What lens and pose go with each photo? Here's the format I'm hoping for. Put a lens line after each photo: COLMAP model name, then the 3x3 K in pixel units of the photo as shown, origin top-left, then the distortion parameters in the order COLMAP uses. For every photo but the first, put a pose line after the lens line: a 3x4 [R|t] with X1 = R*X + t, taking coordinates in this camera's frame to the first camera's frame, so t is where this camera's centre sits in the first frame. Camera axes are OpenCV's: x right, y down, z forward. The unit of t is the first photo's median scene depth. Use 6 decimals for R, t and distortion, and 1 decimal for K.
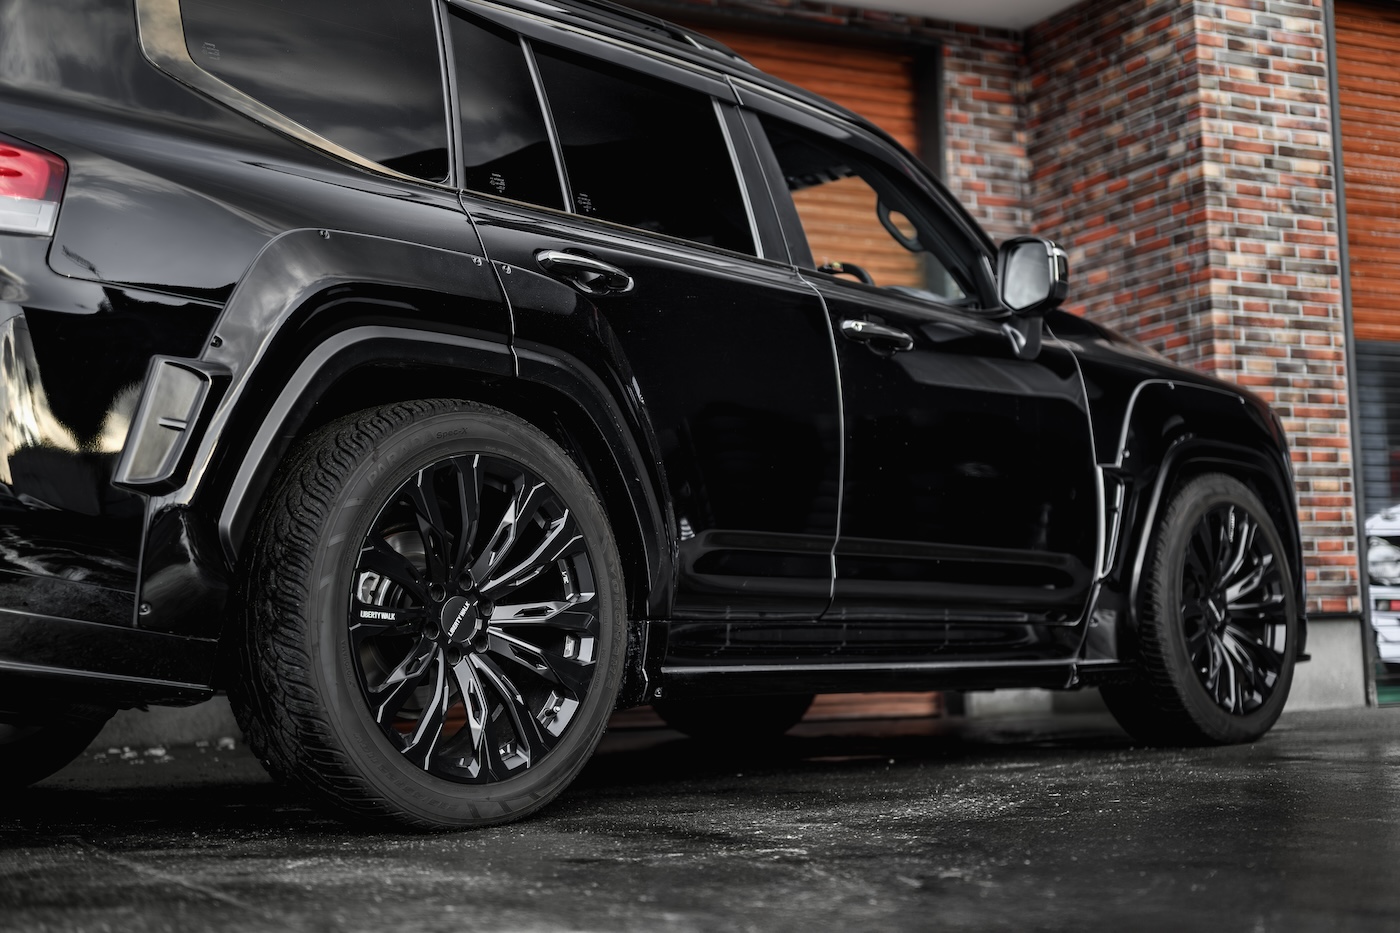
lens RADIAL K [[2018.1, 0, 706.1], [0, 2018.1, 467.5], [0, 0, 1]] dist [0.010030, 0.000000]
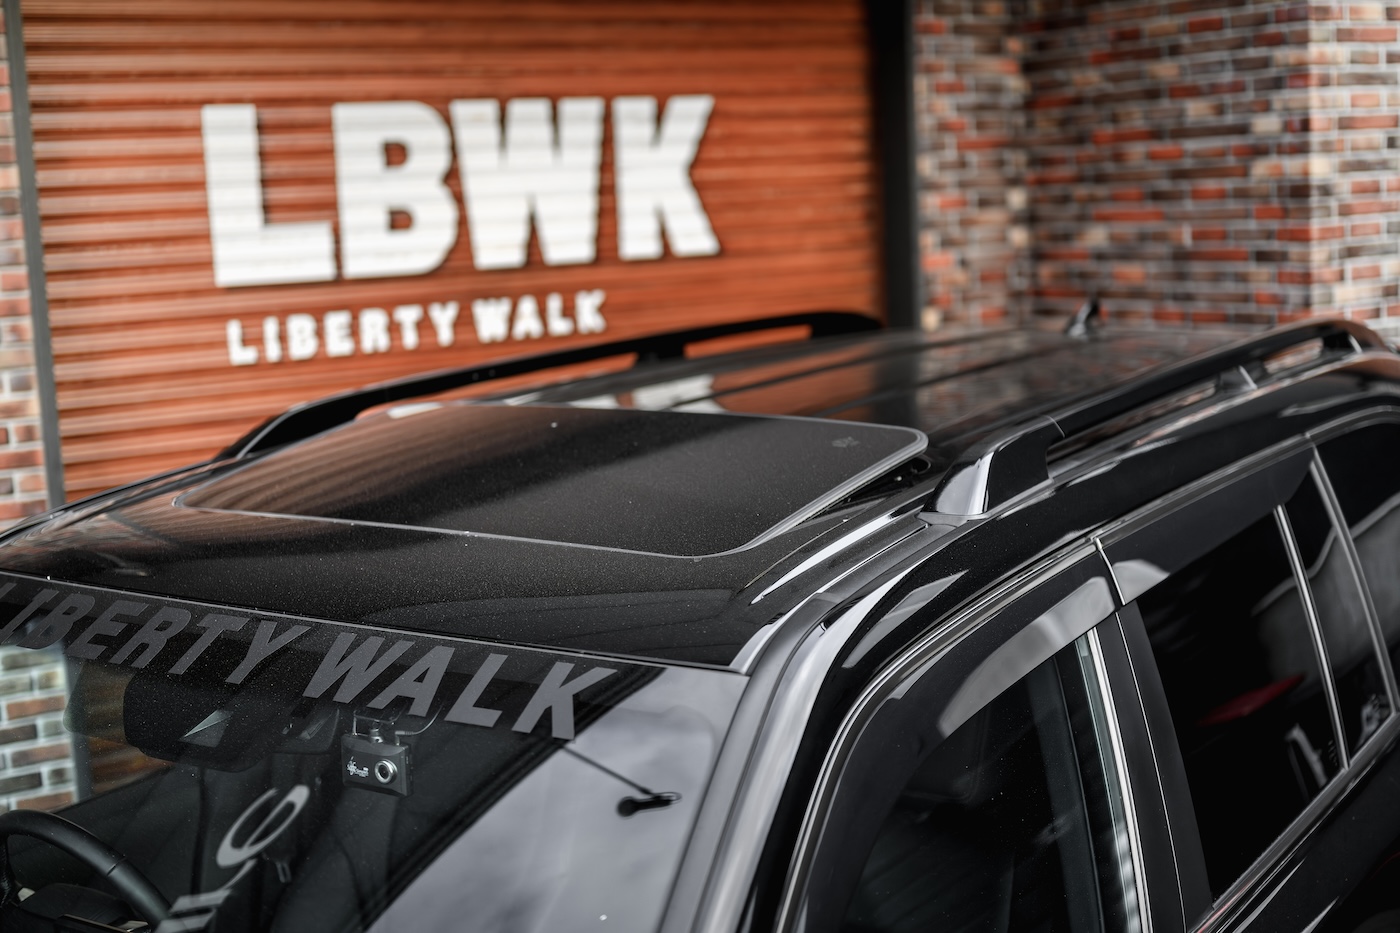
lens RADIAL K [[2018.1, 0, 709.0], [0, 2018.1, 464.0], [0, 0, 1]] dist [0.010030, 0.000000]
pose [[0.993501, -0.032216, 0.109170, -0.035172], [0.005820, 0.972234, 0.233938, -0.204355], [-0.113675, -0.231782, 0.966103, 0.321854]]
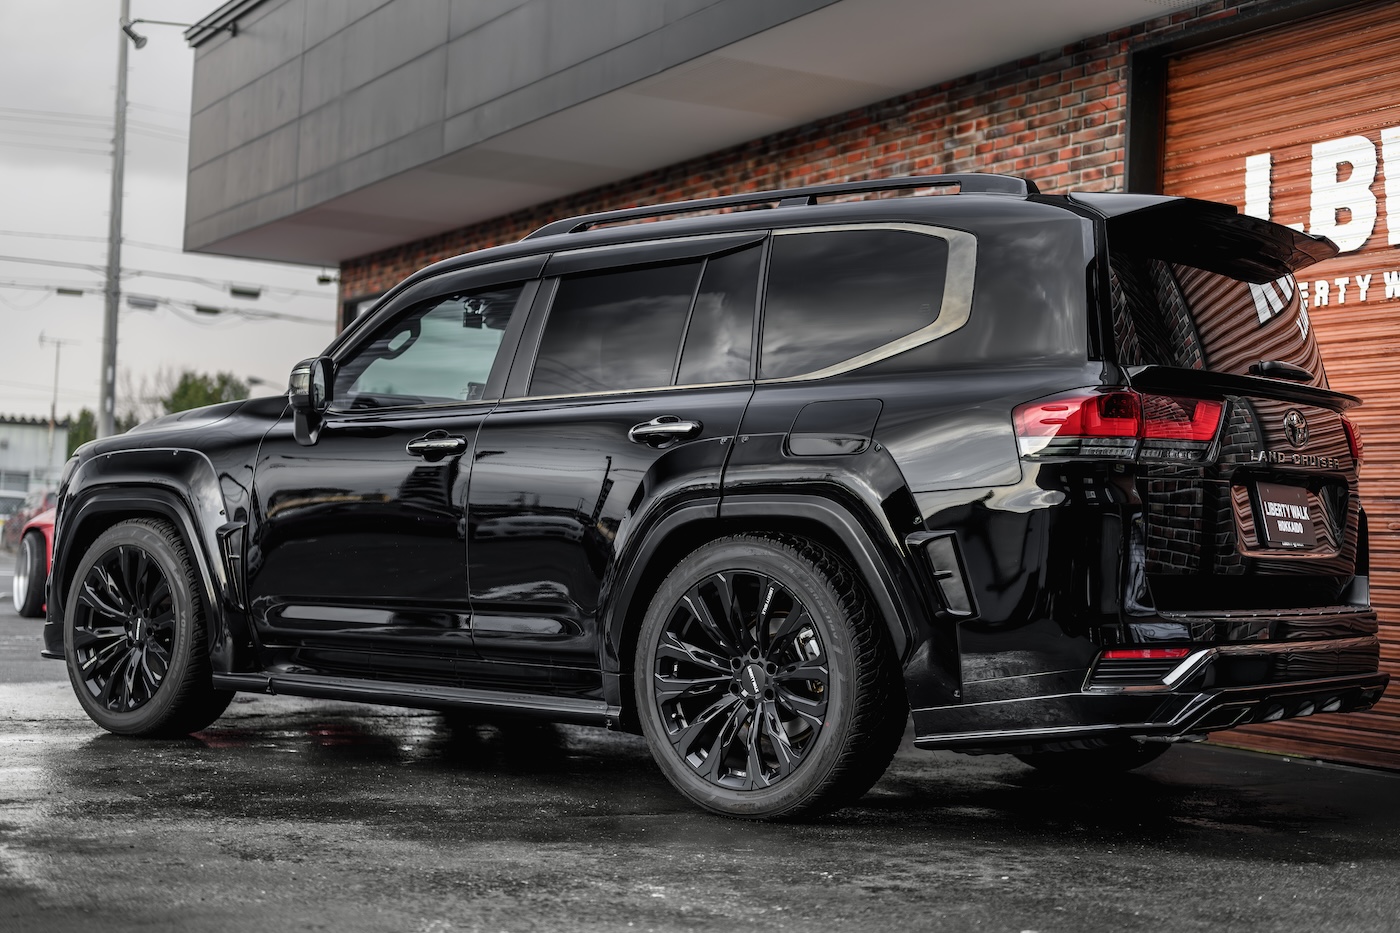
lens RADIAL K [[2018.1, 0, 701.5], [0, 2018.1, 462.3], [0, 0, 1]] dist [0.010030, 0.000000]
pose [[0.032257, -0.010226, -0.999427, 0.879556], [0.061453, 0.998076, -0.008229, -0.022957], [0.997589, -0.061152, 0.032823, 0.650673]]
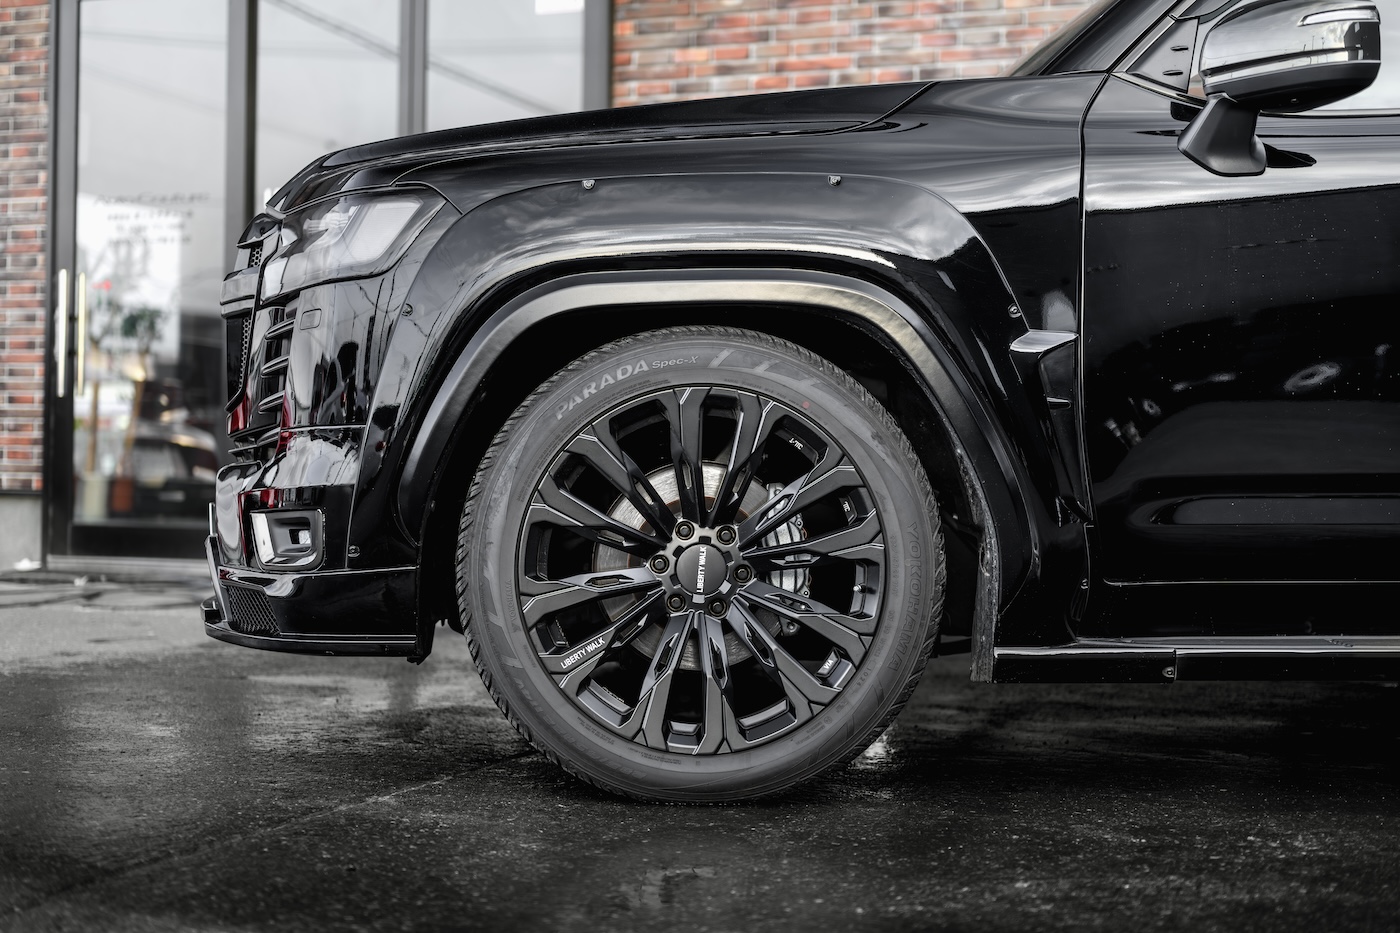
lens RADIAL K [[2018.1, 0, 710.5], [0, 2018.1, 461.3], [0, 0, 1]] dist [0.010030, 0.000000]
pose [[0.670908, 0.032670, -0.740820, 0.253472], [0.043073, 0.995625, 0.082915, -0.027422], [0.740288, -0.087538, 0.666566, 0.139319]]
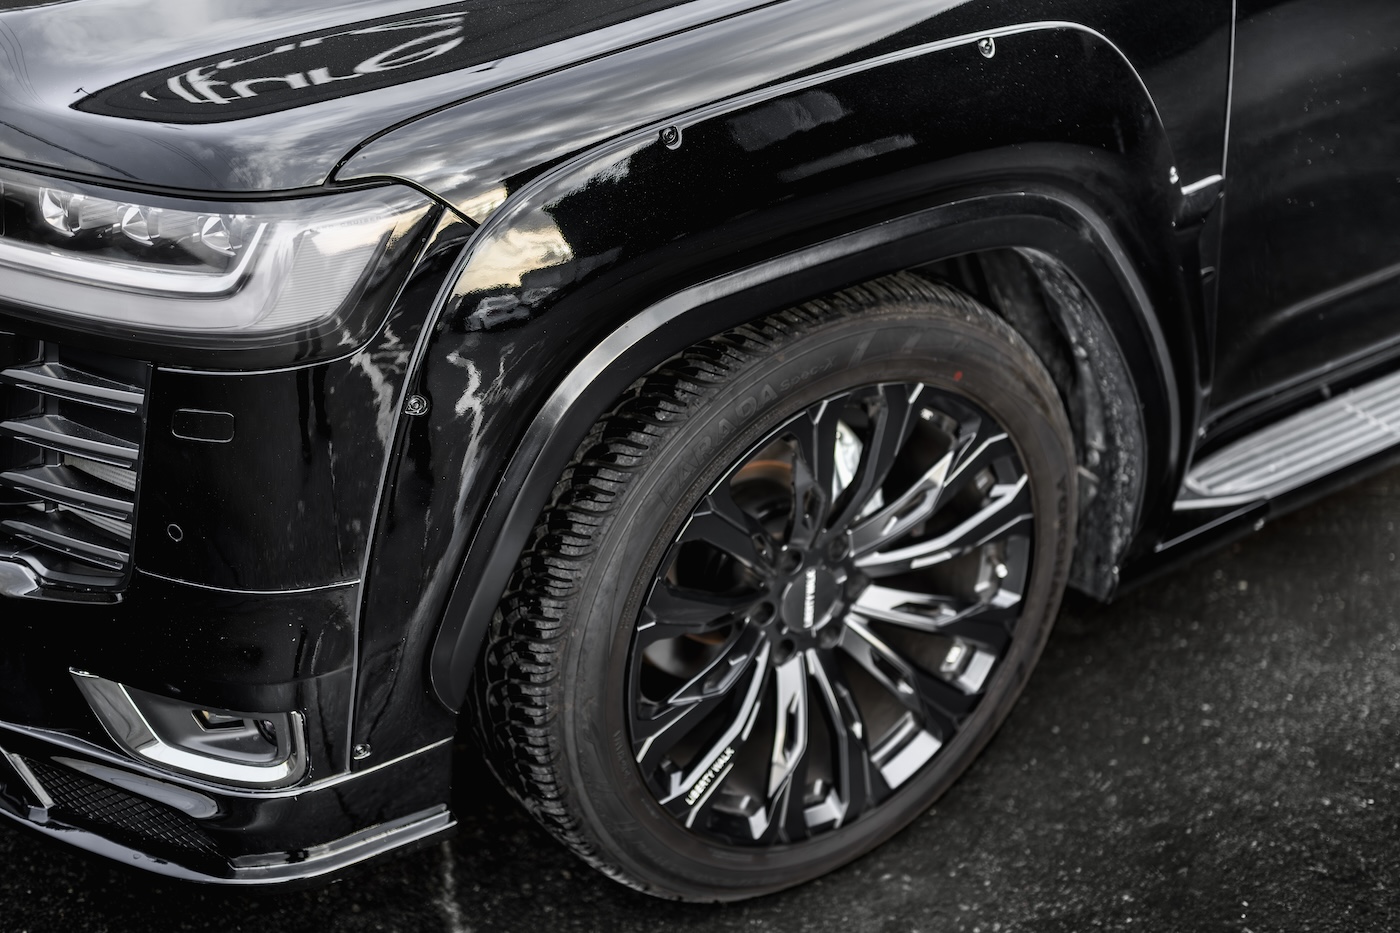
lens RADIAL K [[2018.1, 0, 704.4], [0, 2018.1, 463.2], [0, 0, 1]] dist [0.010030, 0.000000]
pose [[0.965847, 0.135670, -0.220755, -0.011219], [0.017789, 0.815237, 0.578854, -0.162853], [0.258501, -0.563012, 0.784981, 0.186717]]
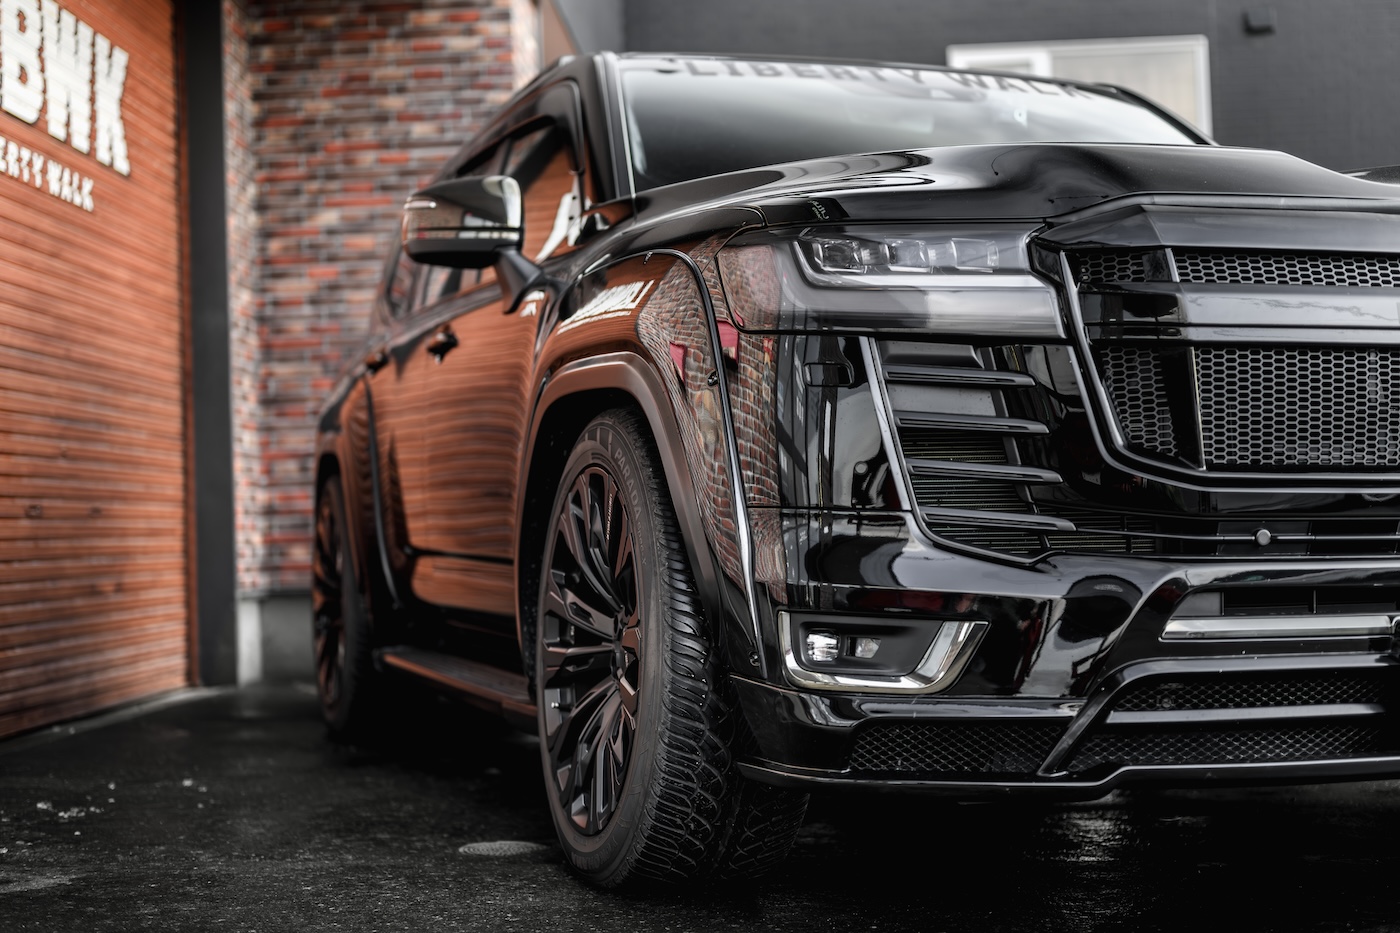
lens RADIAL K [[2018.1, 0, 675.7], [0, 2018.1, 457.4], [0, 0, 1]] dist [0.010030, 0.000000]
pose [[0.514789, 0.046384, 0.856061, -0.601717], [-0.074435, 0.997183, -0.009269, 0.009880], [-0.854079, -0.058950, 0.516791, 0.352268]]
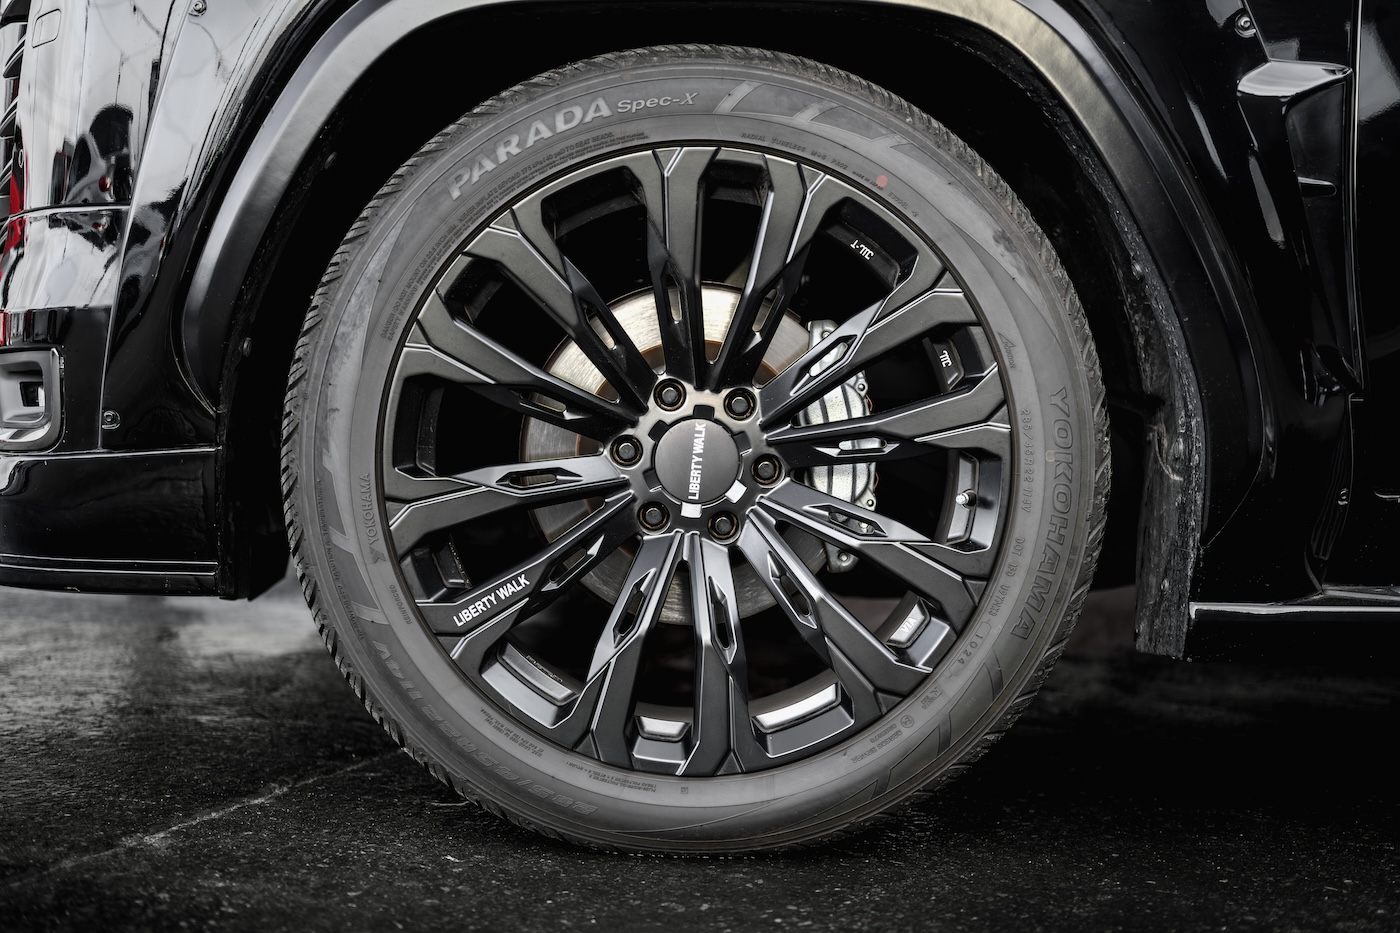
lens RADIAL K [[2018.1, 0, 695.5], [0, 2018.1, 472.8], [0, 0, 1]] dist [0.010030, 0.000000]
pose [[0.660965, 0.094083, -0.744496, 0.125985], [0.027074, 0.988474, 0.148951, -0.005743], [0.749928, -0.118608, 0.650799, 0.254666]]
